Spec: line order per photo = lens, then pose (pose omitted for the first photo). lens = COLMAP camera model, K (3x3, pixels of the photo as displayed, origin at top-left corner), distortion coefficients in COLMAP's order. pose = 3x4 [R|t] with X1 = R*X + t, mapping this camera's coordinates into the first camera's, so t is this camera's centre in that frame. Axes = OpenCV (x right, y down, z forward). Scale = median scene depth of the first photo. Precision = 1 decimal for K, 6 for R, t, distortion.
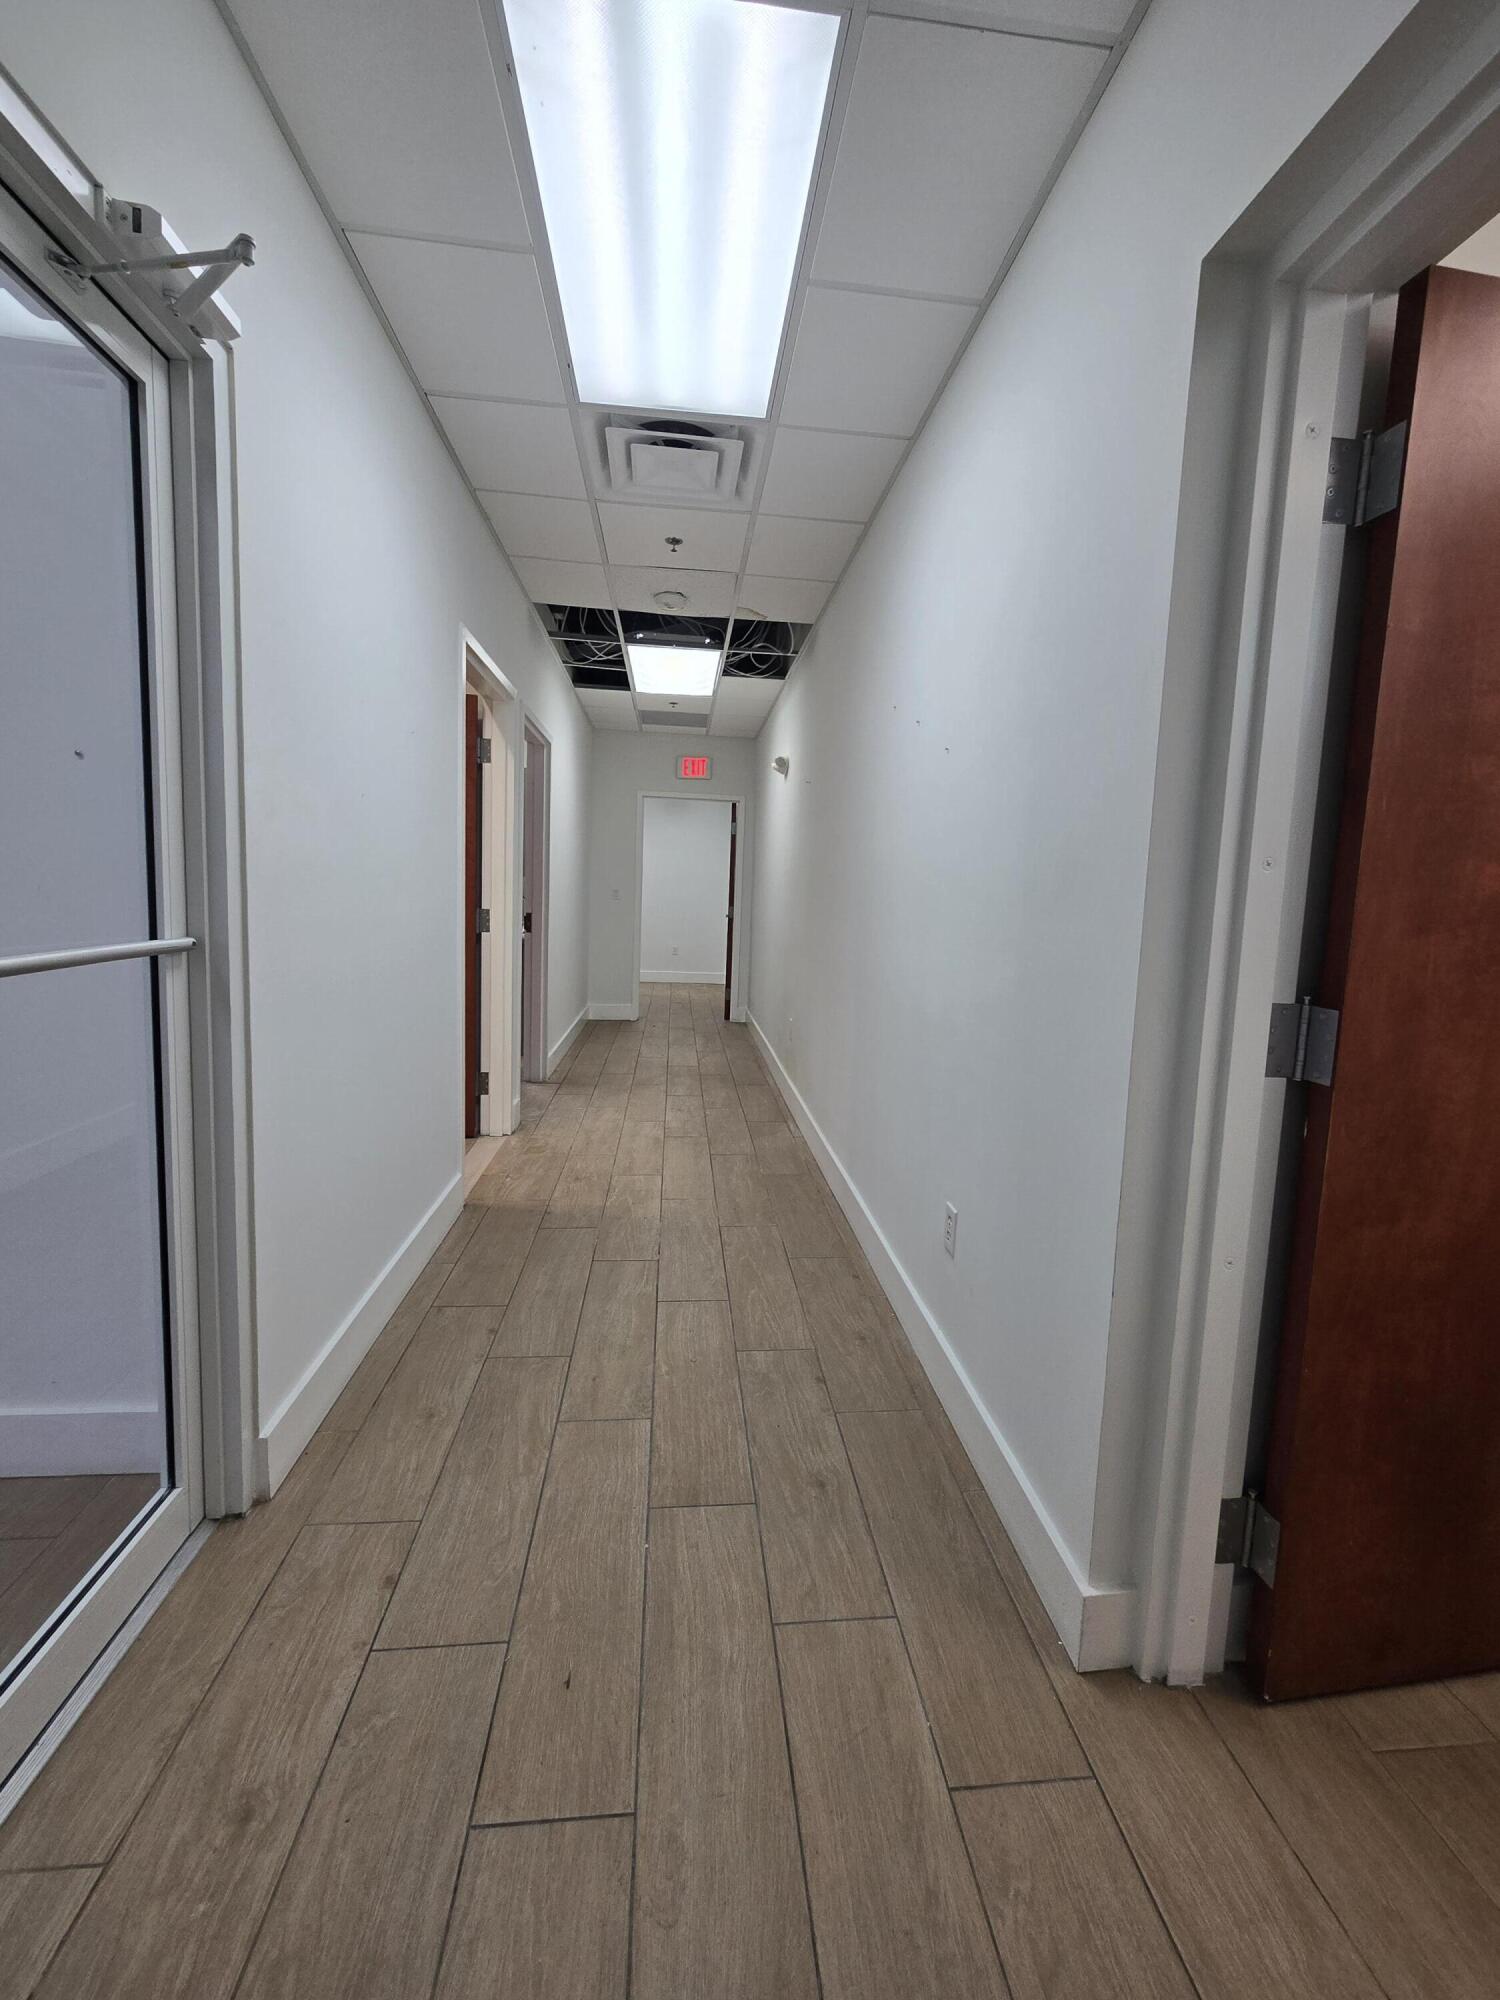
lens RADIAL K [[823.8, 0, 753.0], [0, 823.8, 964.5], [0, 0, 1]] dist [0.008749, -0.003970]
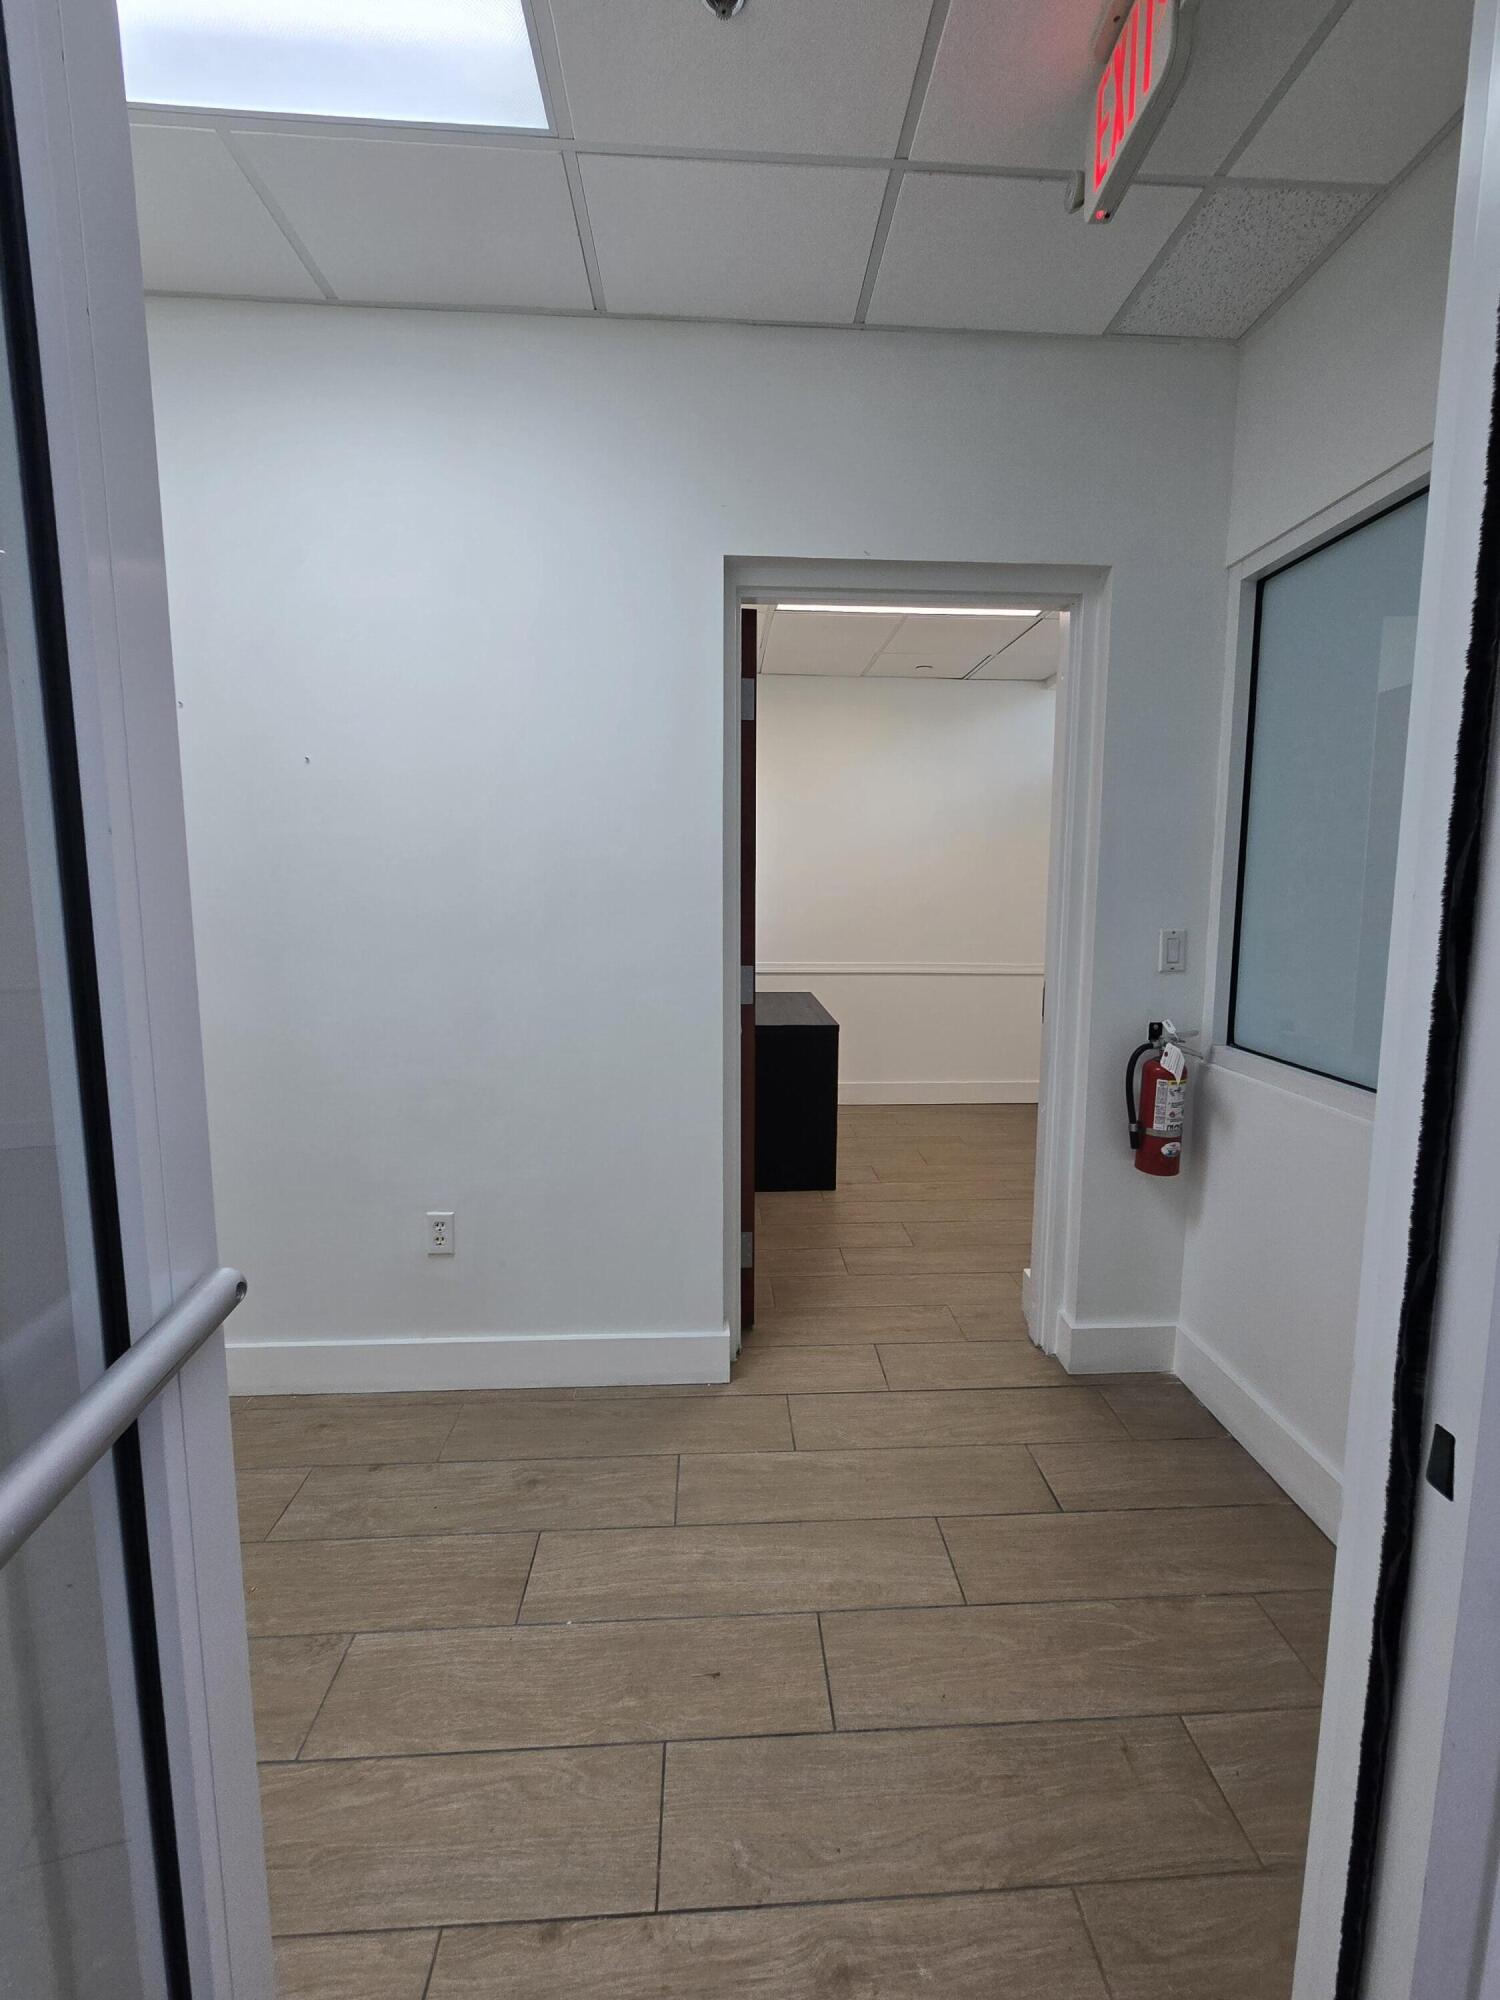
lens RADIAL K [[823.8, 0, 761.4], [0, 823.8, 957.8], [0, 0, 1]] dist [0.008749, -0.003970]
pose [[0.039292, -0.127150, 0.991105, -0.750980], [0.078023, 0.989233, 0.123817, -0.130036], [-0.996177, 0.072464, 0.048790, 0.514461]]
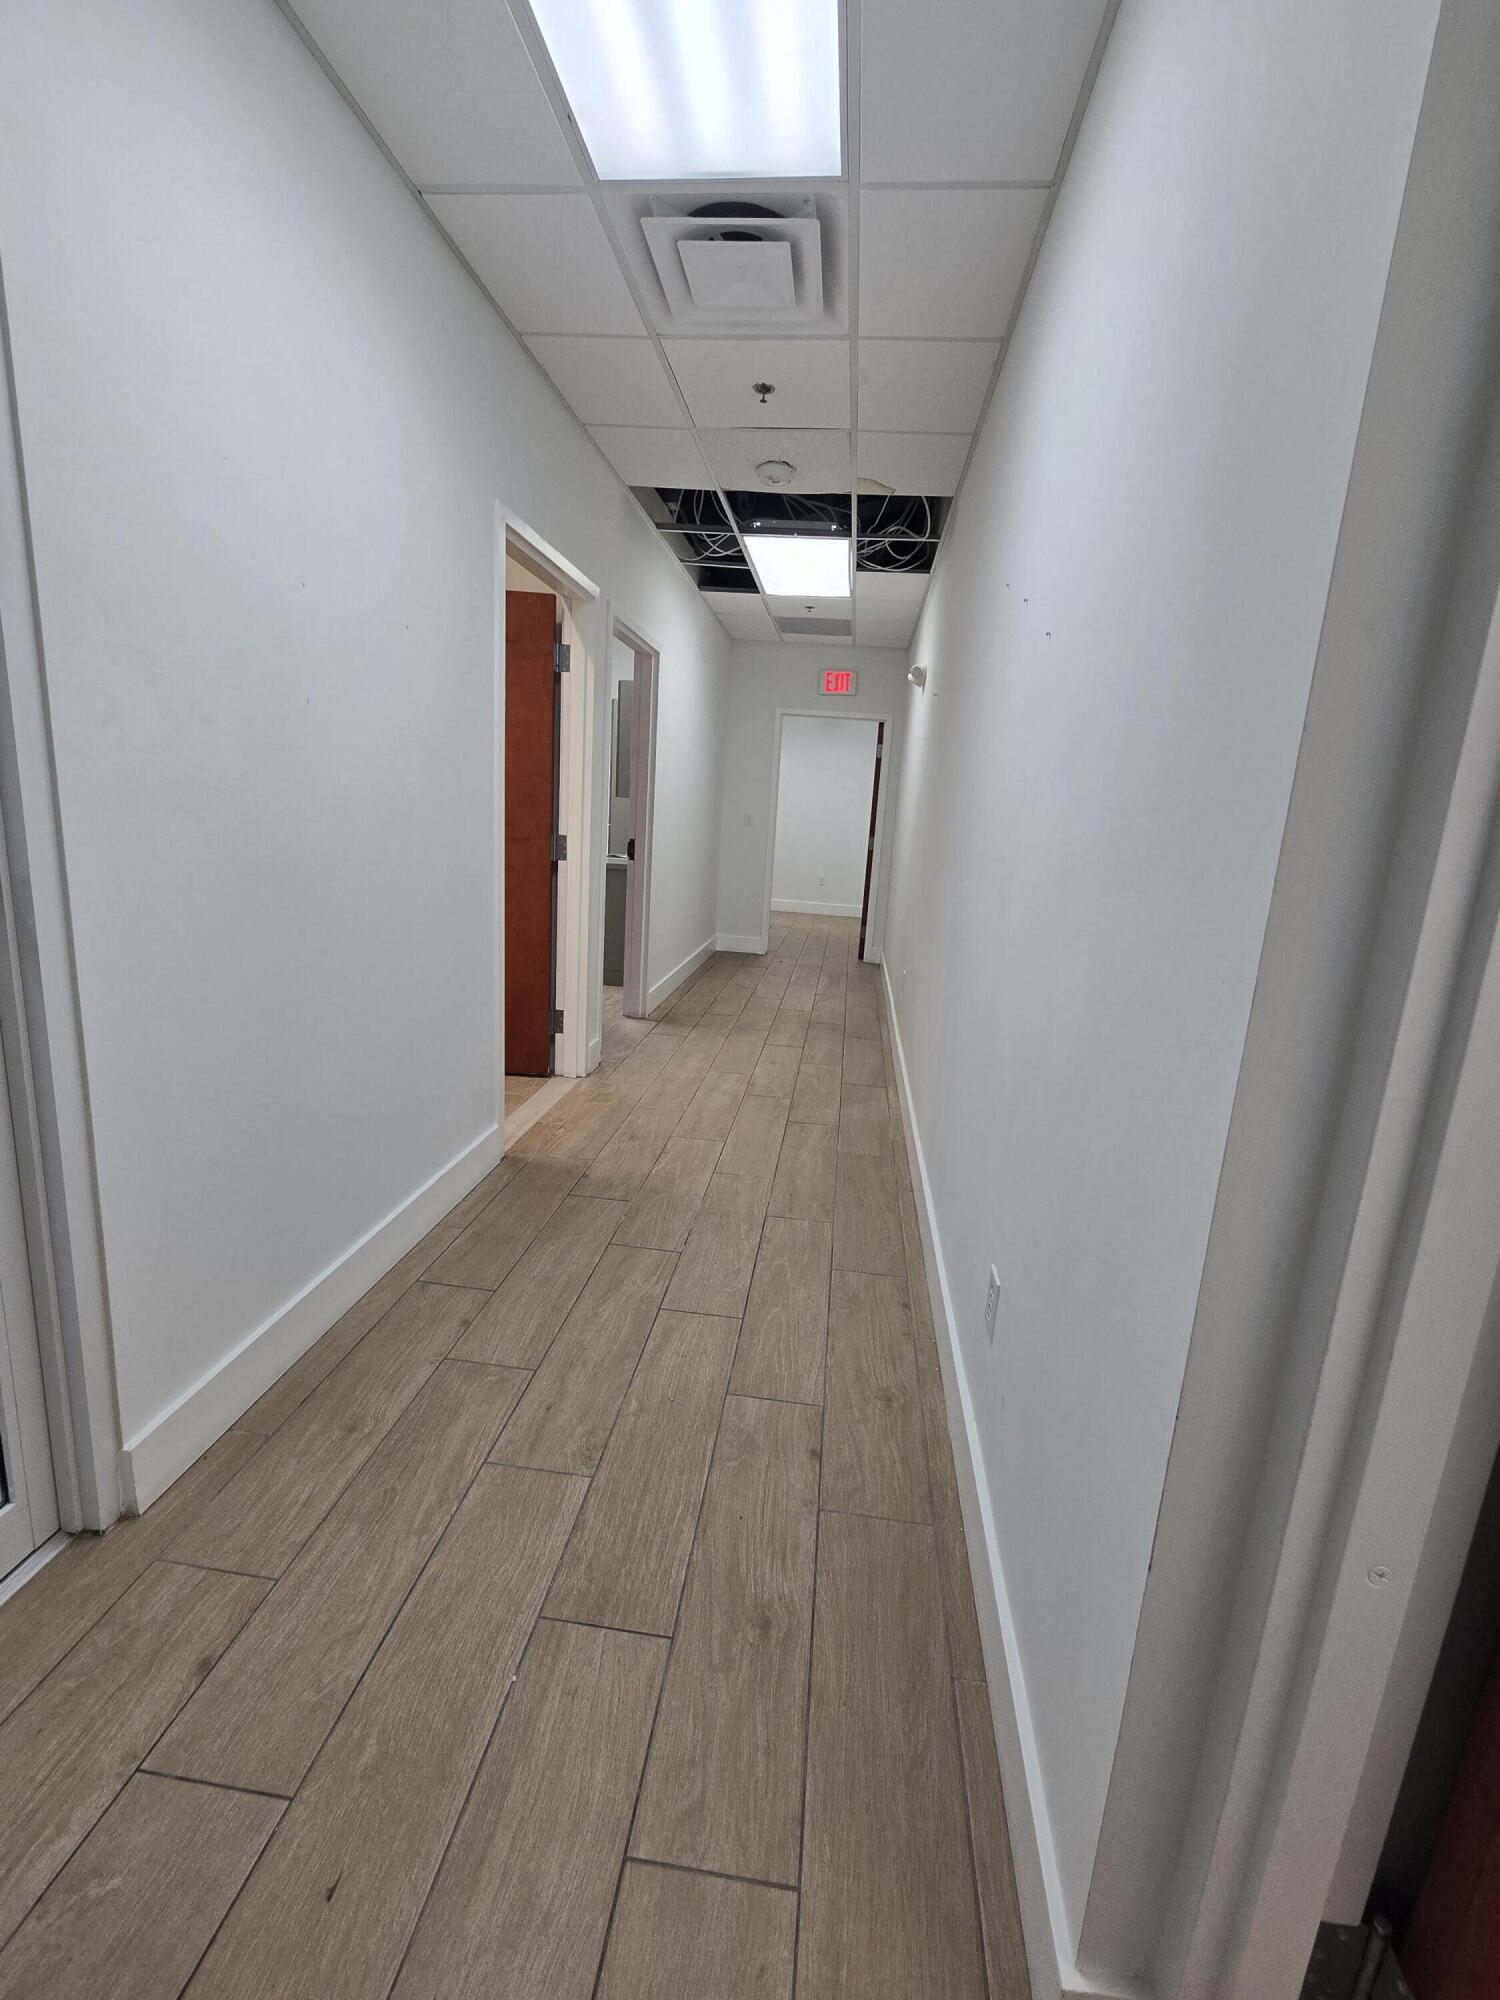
lens RADIAL K [[823.8, 0, 756.8], [0, 823.8, 965.7], [0, 0, 1]] dist [0.008749, -0.003970]
pose [[0.978080, 0.064091, -0.198120, 0.159170], [-0.045792, 0.994365, 0.095605, -0.040792], [0.203131, -0.084437, 0.975504, 0.259846]]
